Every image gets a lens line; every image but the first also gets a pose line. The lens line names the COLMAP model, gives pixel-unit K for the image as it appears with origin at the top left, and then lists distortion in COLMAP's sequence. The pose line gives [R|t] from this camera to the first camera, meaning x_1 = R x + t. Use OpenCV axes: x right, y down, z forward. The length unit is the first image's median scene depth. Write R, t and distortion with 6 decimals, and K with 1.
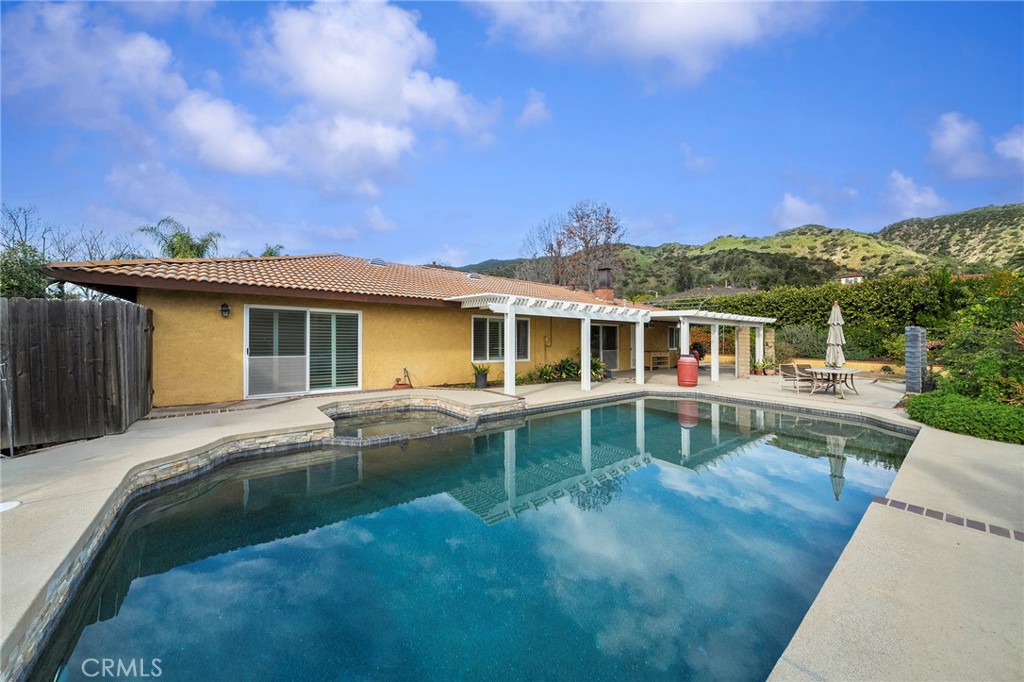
lens RADIAL K [[372.1, 0, 516.5], [0, 372.1, 329.8], [0, 0, 1]] dist [-0.001004, -0.000143]
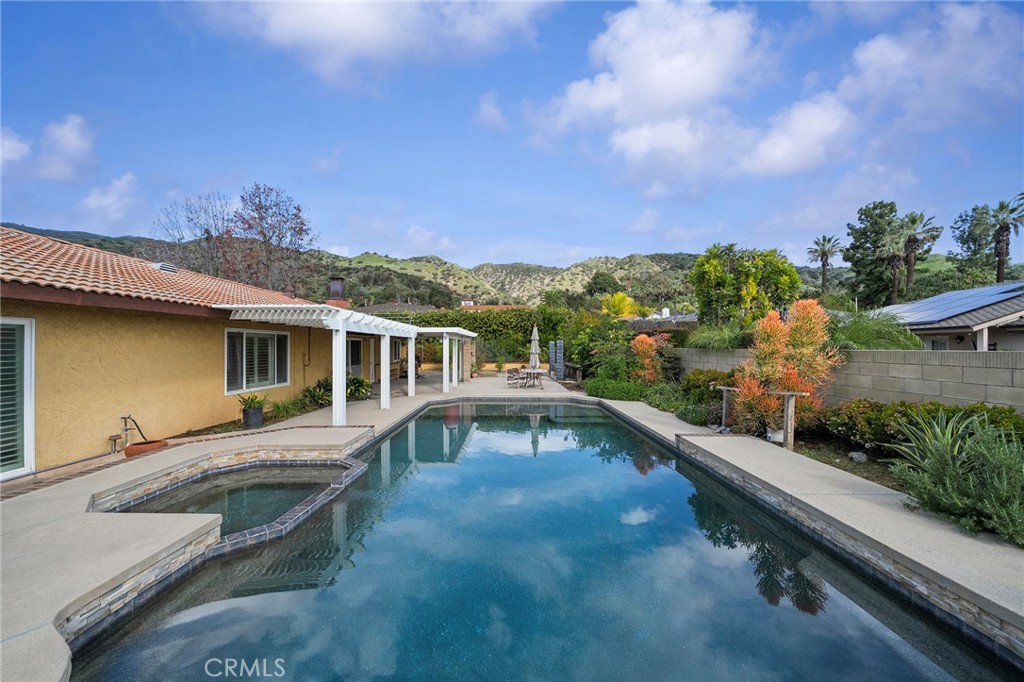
lens RADIAL K [[367.6, 0, 512.0], [0, 367.6, 341.0], [0, 0, 1]] dist [-0.000166, -0.000078]
pose [[0.638272, -0.007439, 0.769775, -0.273398], [0.004233, 0.999972, 0.006153, -0.014862], [-0.769799, -0.000669, 0.638286, 0.108877]]
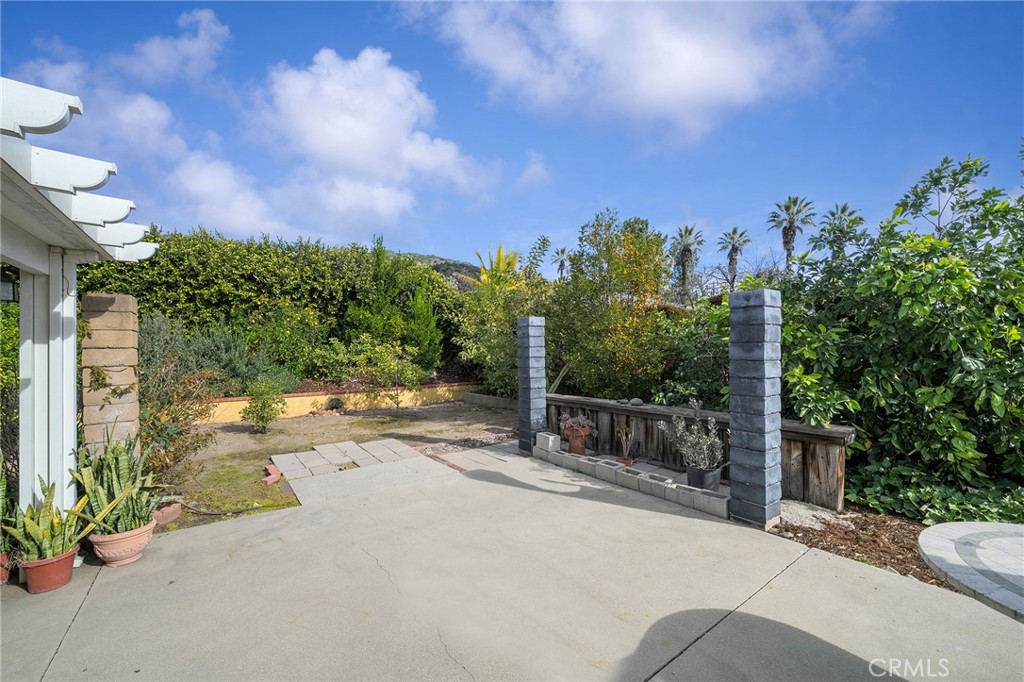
lens RADIAL K [[410.3, 0, 512.0], [0, 410.3, 341.0], [0, 0, 1]] dist [0.001051, 0.000050]
pose [[0.076820, 0.002920, 0.997041, 0.629904], [-0.002908, 0.999992, -0.002704, 0.026005], [-0.997041, -0.002692, 0.076828, 1.008387]]
